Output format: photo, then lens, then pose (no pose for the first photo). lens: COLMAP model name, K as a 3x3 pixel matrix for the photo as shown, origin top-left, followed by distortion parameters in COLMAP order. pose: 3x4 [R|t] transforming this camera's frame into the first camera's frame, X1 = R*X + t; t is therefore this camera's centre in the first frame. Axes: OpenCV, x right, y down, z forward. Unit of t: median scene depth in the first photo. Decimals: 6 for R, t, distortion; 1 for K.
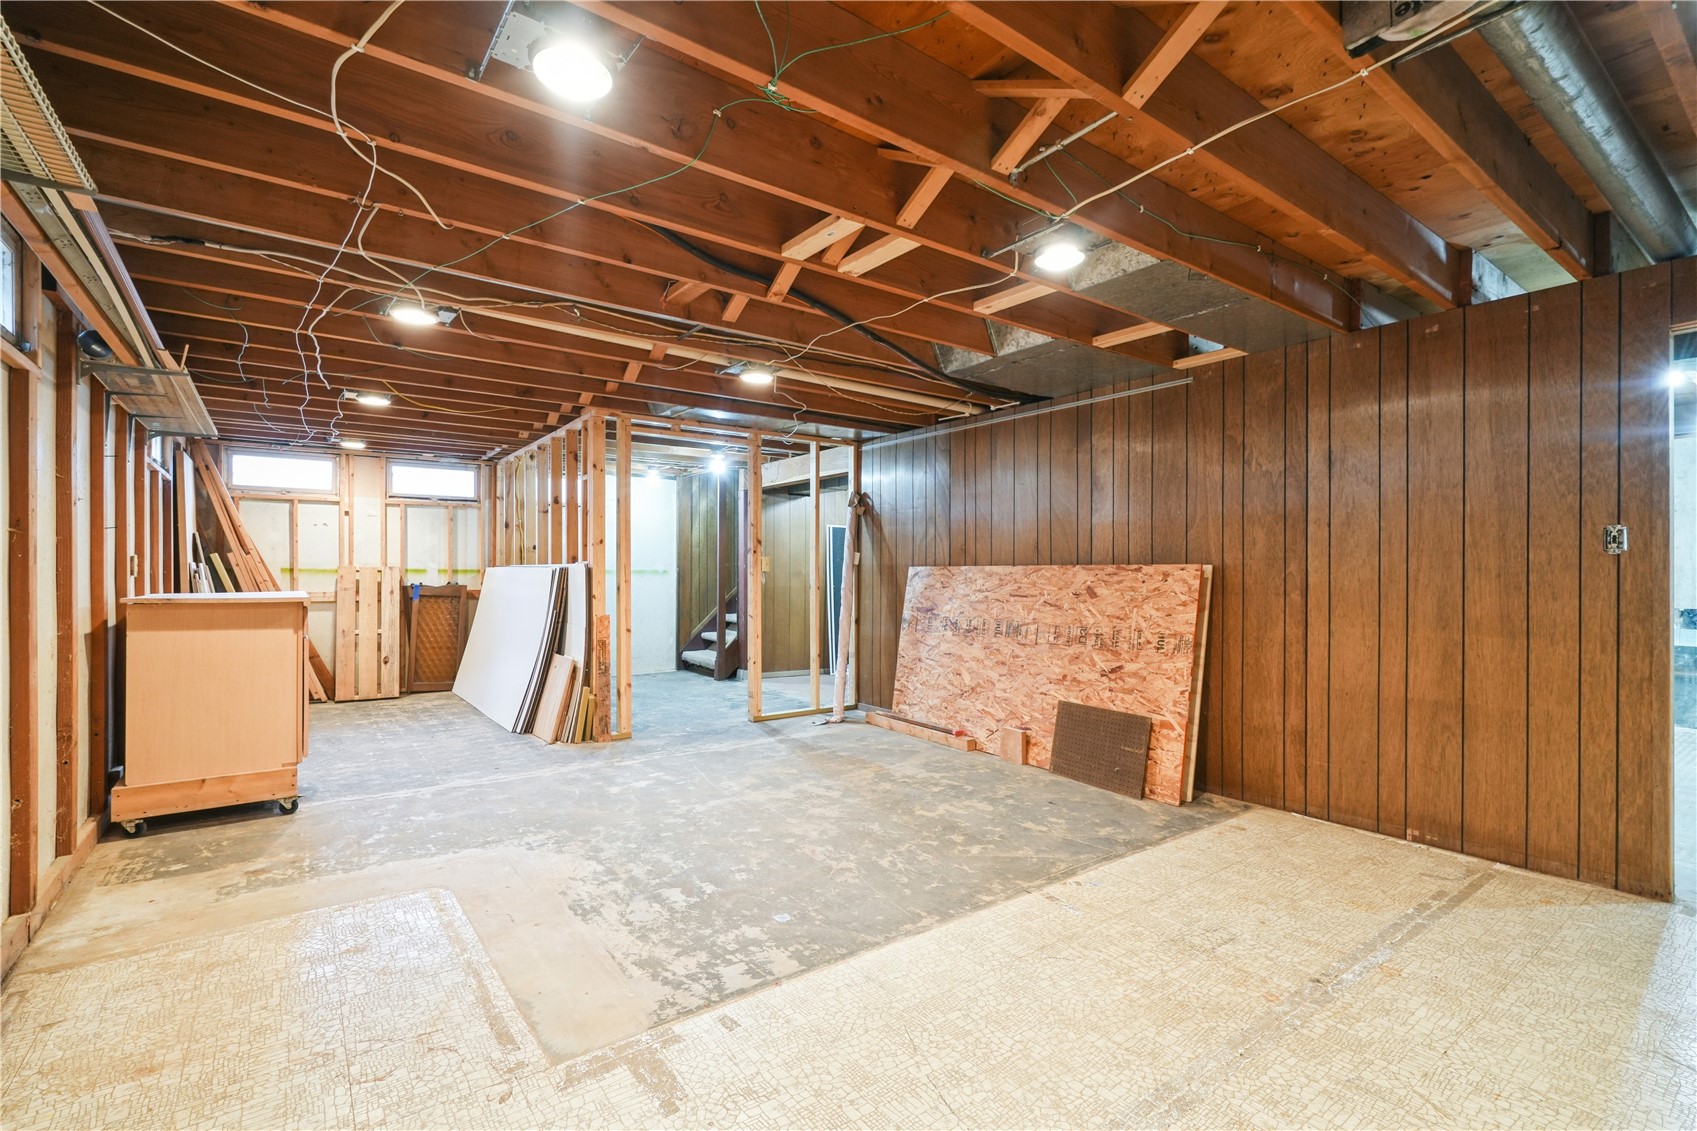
lens RADIAL K [[775.8, 0, 852.9], [0, 775.8, 573.5], [0, 0, 1]] dist [-0.005370, 0.001519]
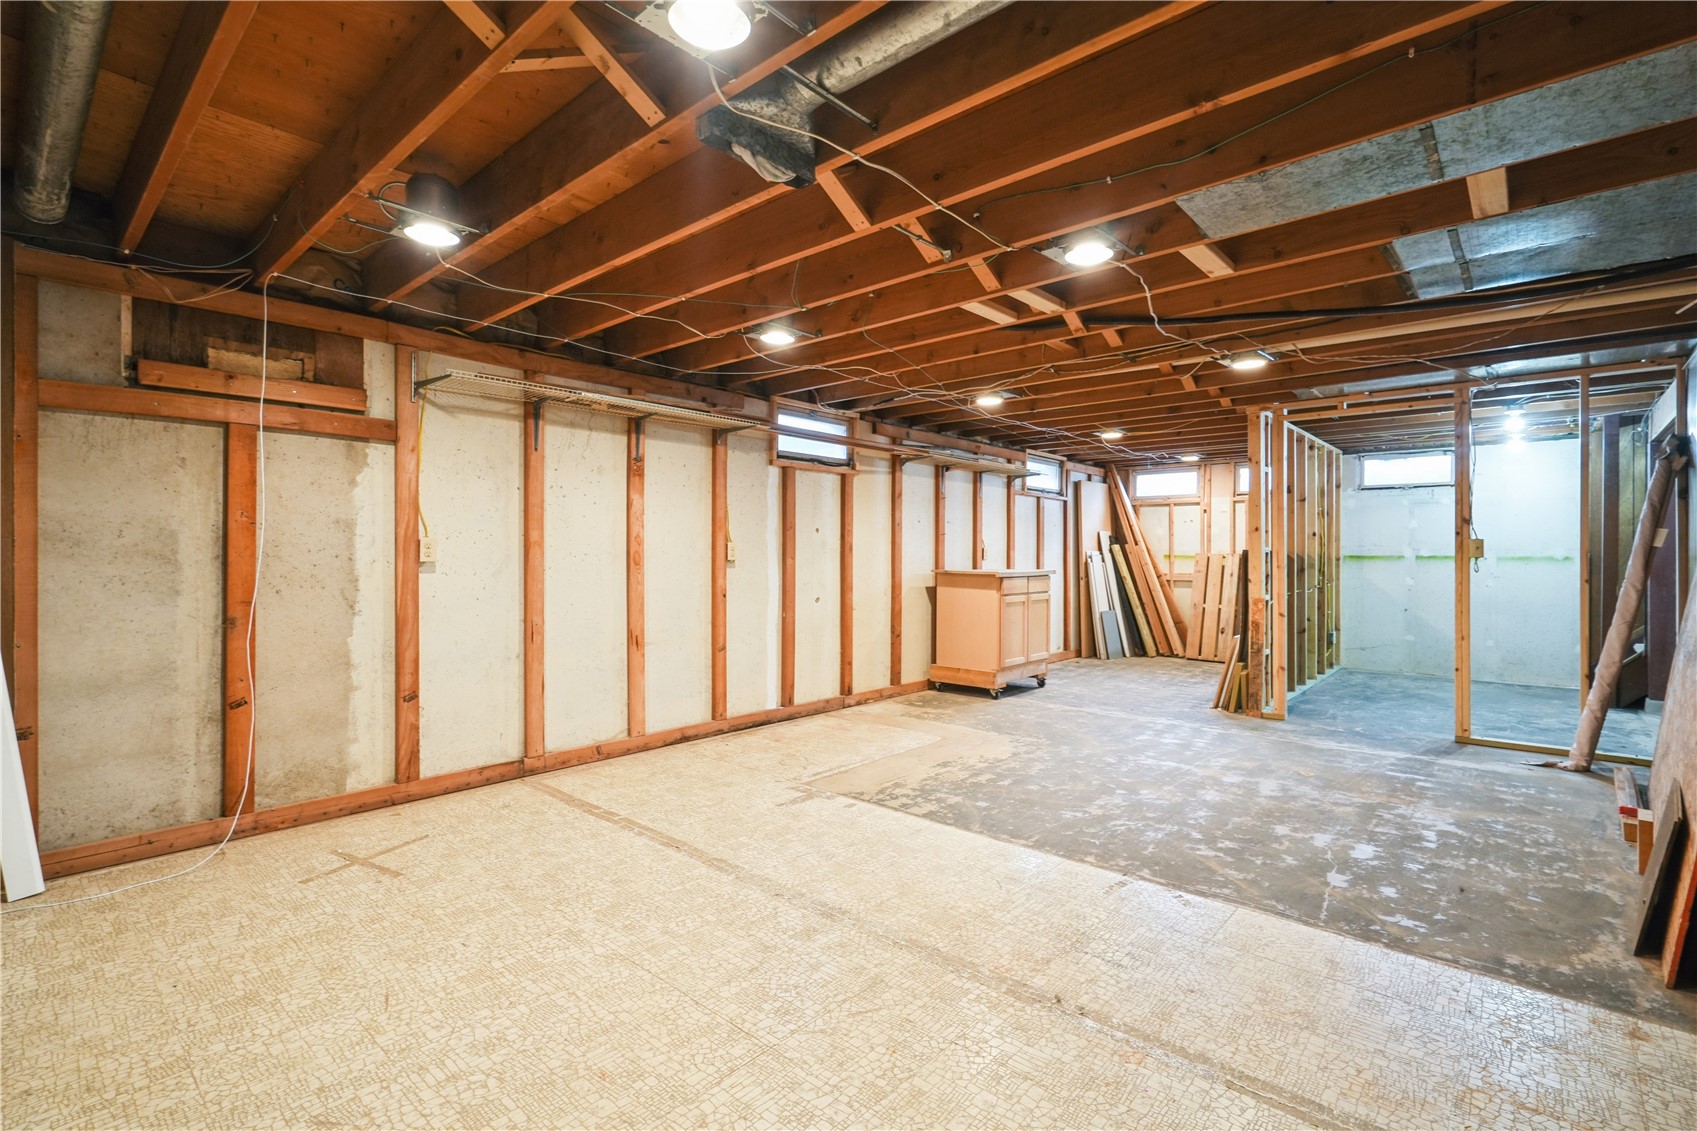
lens RADIAL K [[775.8, 0, 852.1], [0, 775.8, 556.0], [0, 0, 1]] dist [-0.005370, 0.001519]
pose [[0.205572, -0.001633, -0.978641, 0.987898], [-0.003475, 0.999991, -0.002399, 0.000068], [0.978636, 0.003894, 0.205564, 0.384241]]
